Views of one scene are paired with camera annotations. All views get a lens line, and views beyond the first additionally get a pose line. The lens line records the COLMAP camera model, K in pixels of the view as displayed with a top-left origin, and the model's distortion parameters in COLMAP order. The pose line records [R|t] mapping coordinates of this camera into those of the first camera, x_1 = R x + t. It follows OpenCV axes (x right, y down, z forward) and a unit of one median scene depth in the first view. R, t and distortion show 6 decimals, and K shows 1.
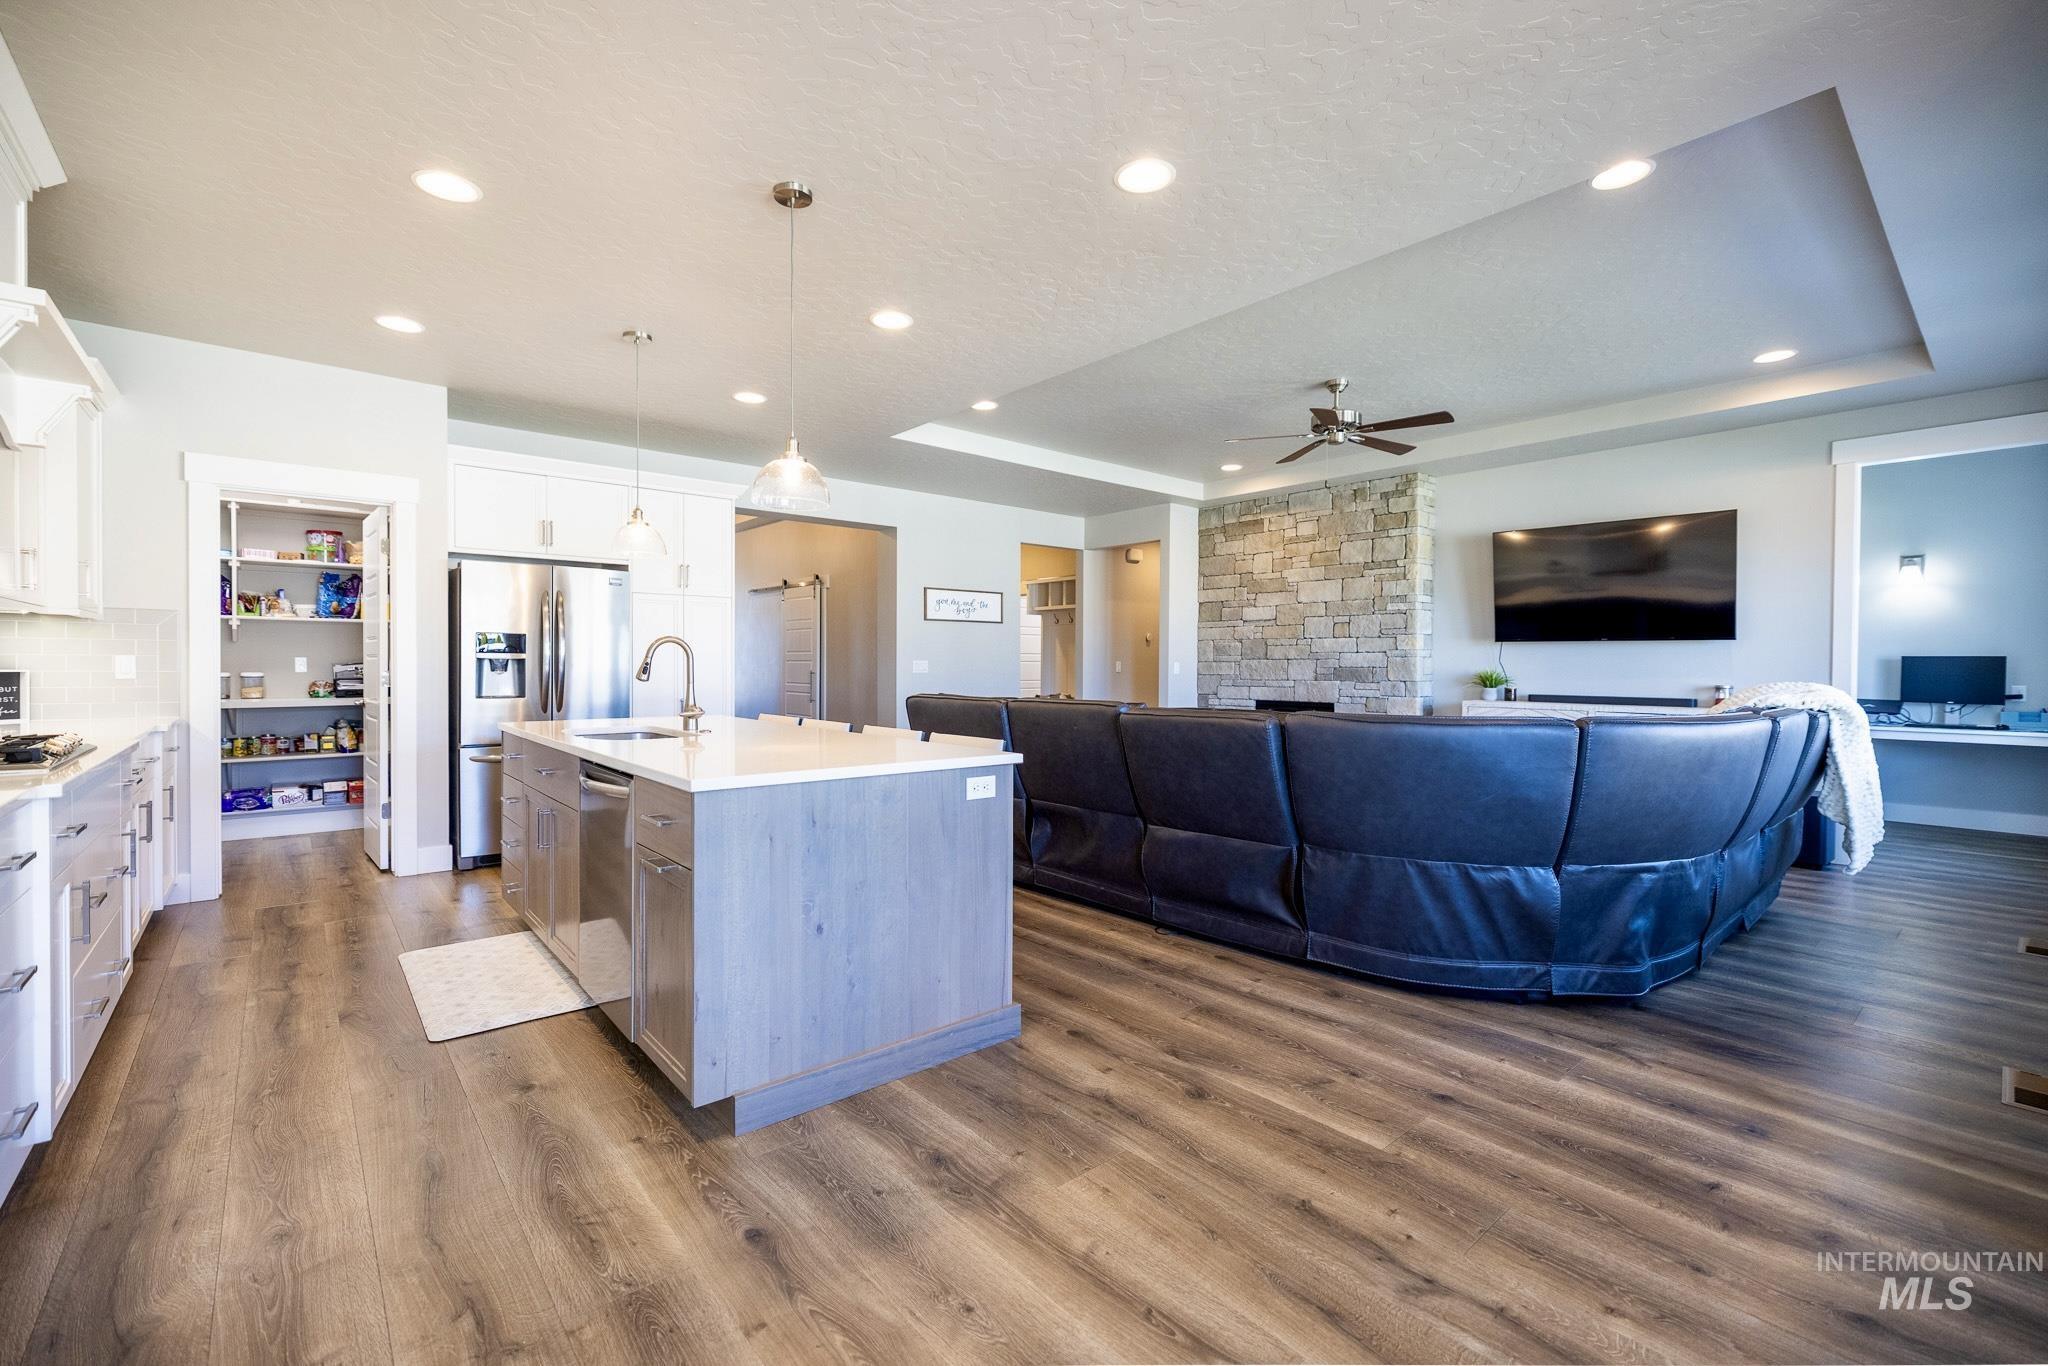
lens RADIAL K [[873.4, 0, 1020.8], [0, 873.4, 674.7], [0, 0, 1]] dist [-0.000578, 0.000386]
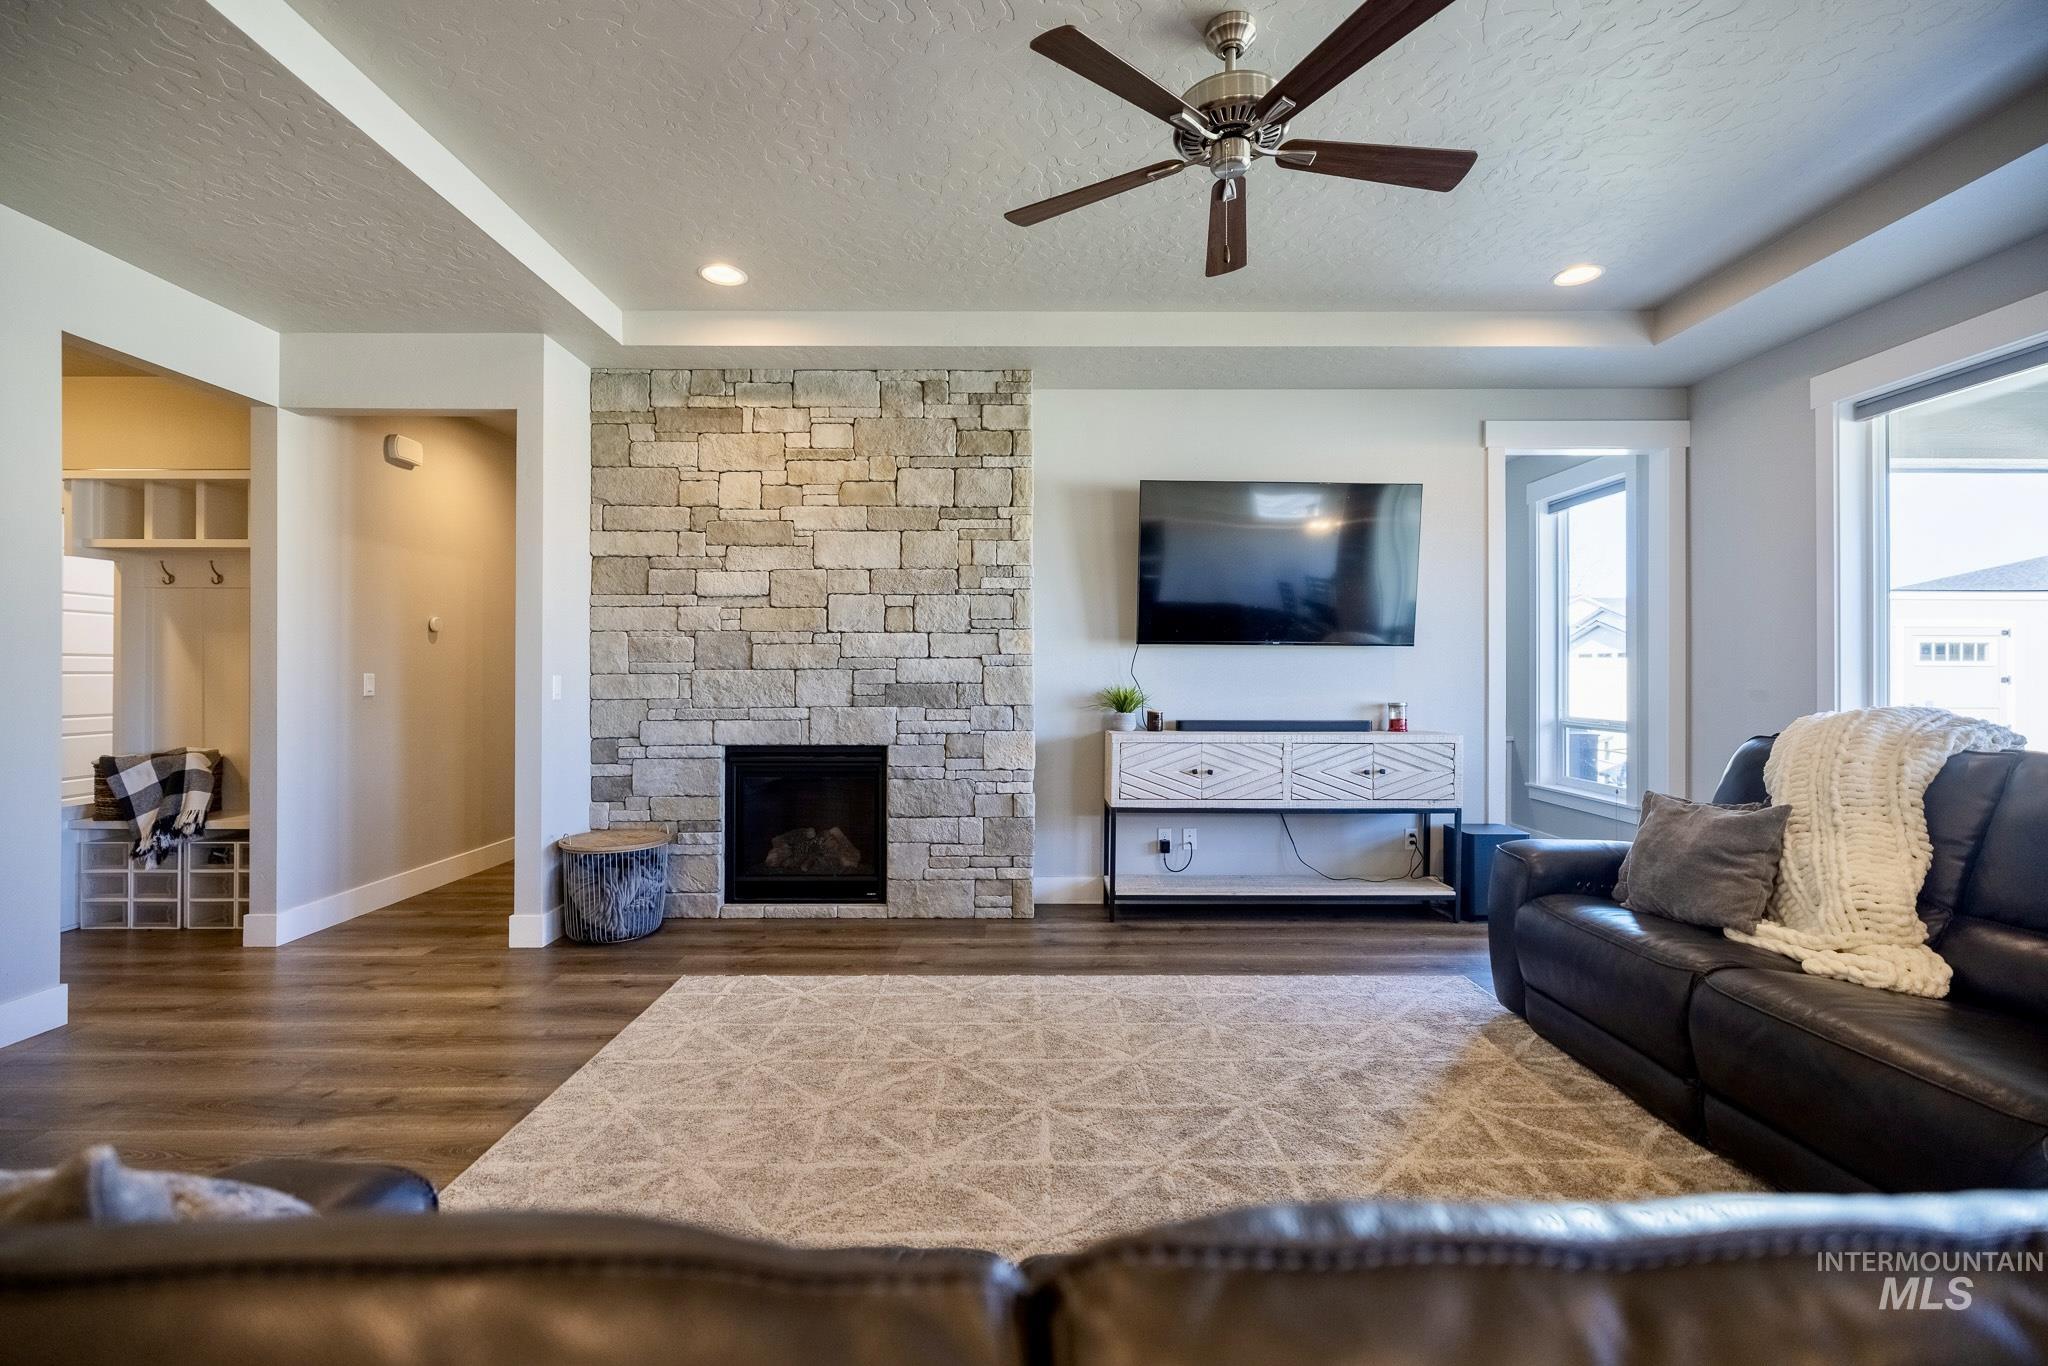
lens RADIAL K [[873.4, 0, 1020.8], [0, 873.4, 674.7], [0, 0, 1]] dist [-0.000578, 0.000386]
pose [[0.639265, -0.004980, 0.768970, -0.027757], [0.011541, 0.999929, -0.003119, -0.011128], [-0.768900, 0.010869, 0.639277, 0.555688]]
